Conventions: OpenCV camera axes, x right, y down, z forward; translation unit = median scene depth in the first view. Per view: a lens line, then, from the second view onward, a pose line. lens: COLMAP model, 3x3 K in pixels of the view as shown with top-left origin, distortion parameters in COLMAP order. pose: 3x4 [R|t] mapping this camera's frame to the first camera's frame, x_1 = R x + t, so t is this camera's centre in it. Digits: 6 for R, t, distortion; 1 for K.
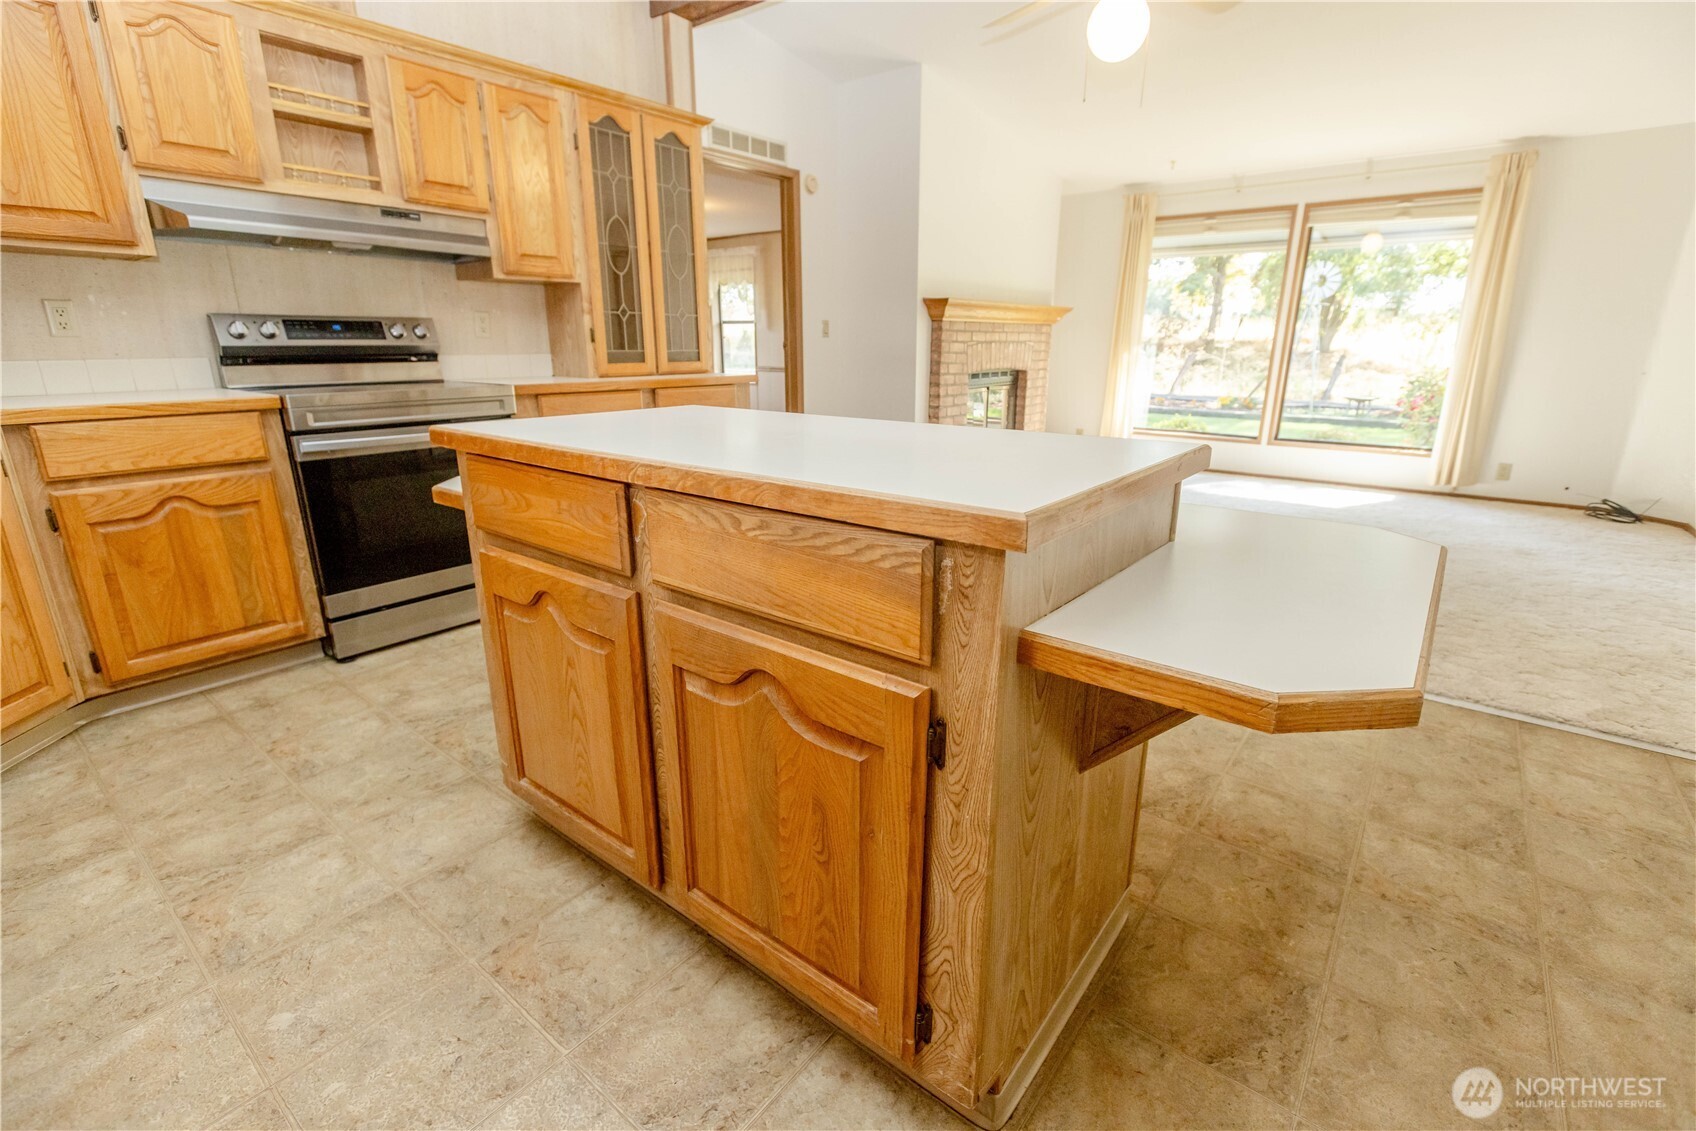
lens RADIAL K [[746.7, 0, 845.6], [0, 746.7, 558.8], [0, 0, 1]] dist [0.000391, -0.000390]
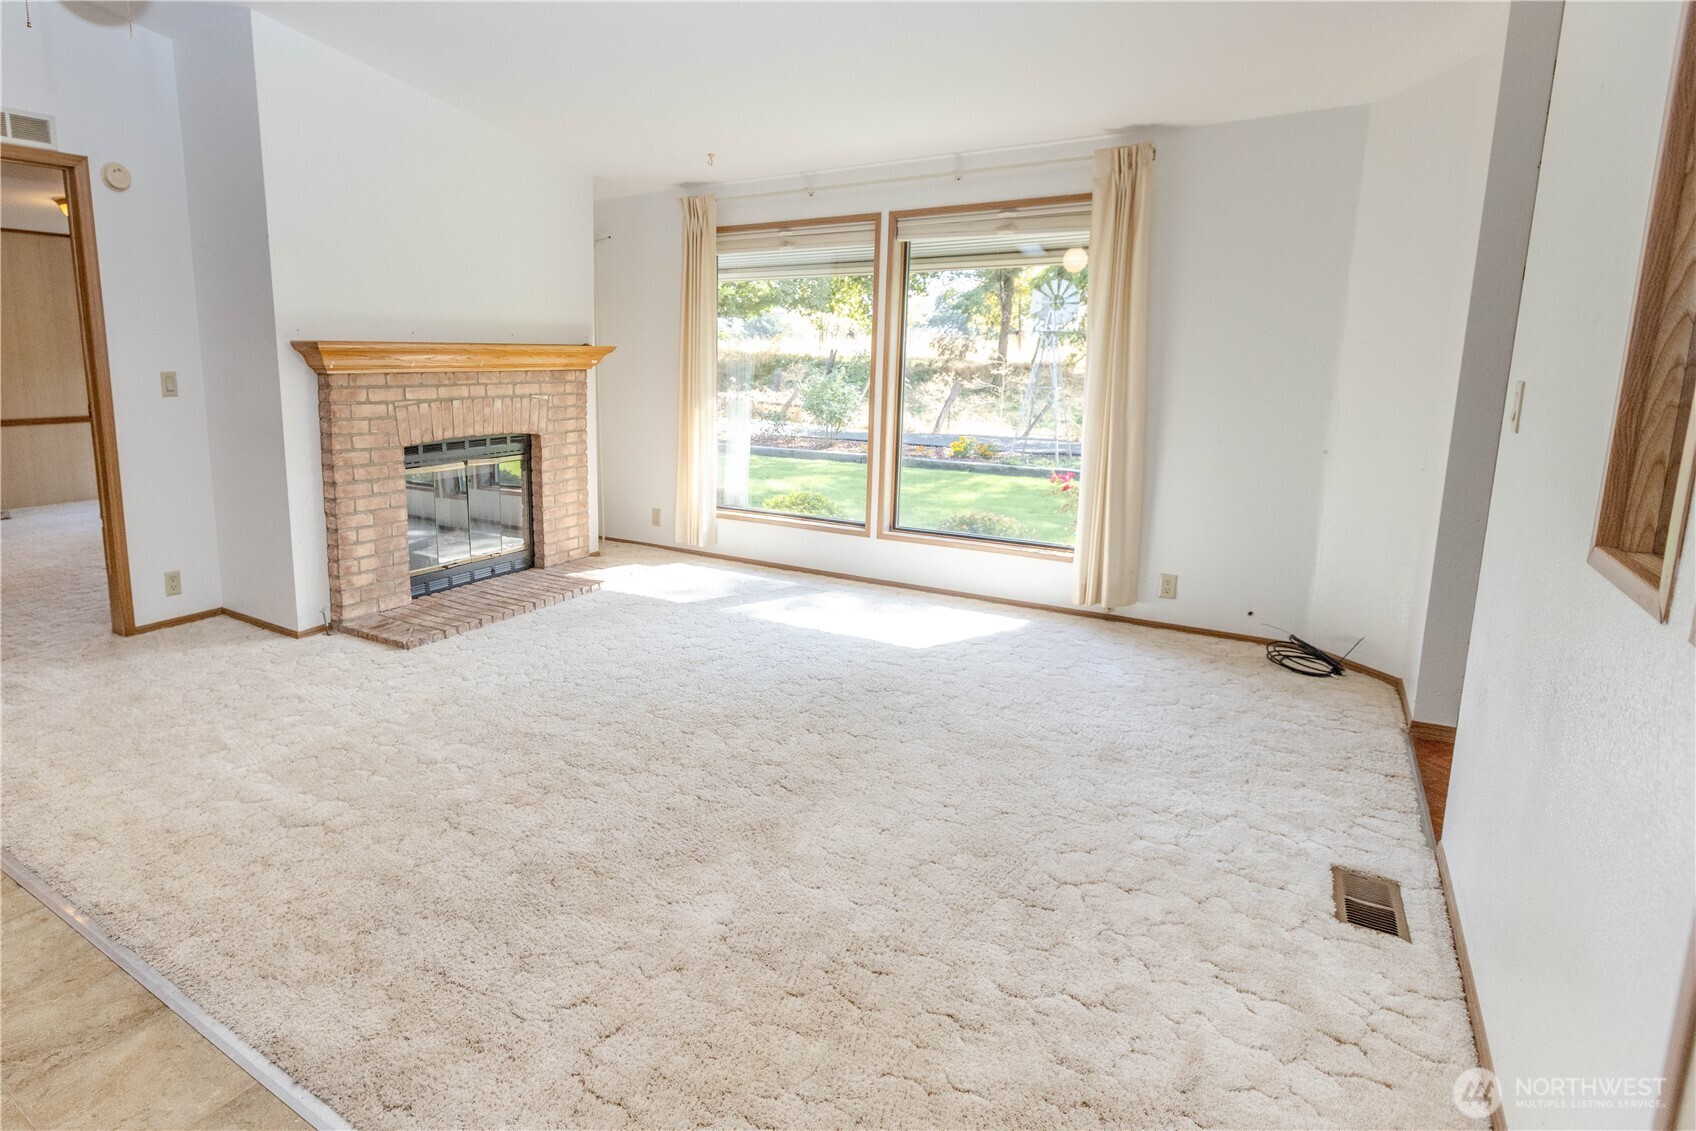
lens RADIAL K [[897.6, 0, 690.0], [0, 897.6, 502.4], [0, 0, 1]] dist [0.003839, 0.000327]
pose [[0.998052, -0.009565, 0.061648, 0.379217], [0.017115, 0.992244, -0.123124, -0.095599], [-0.059992, 0.123939, 0.990475, 0.191077]]
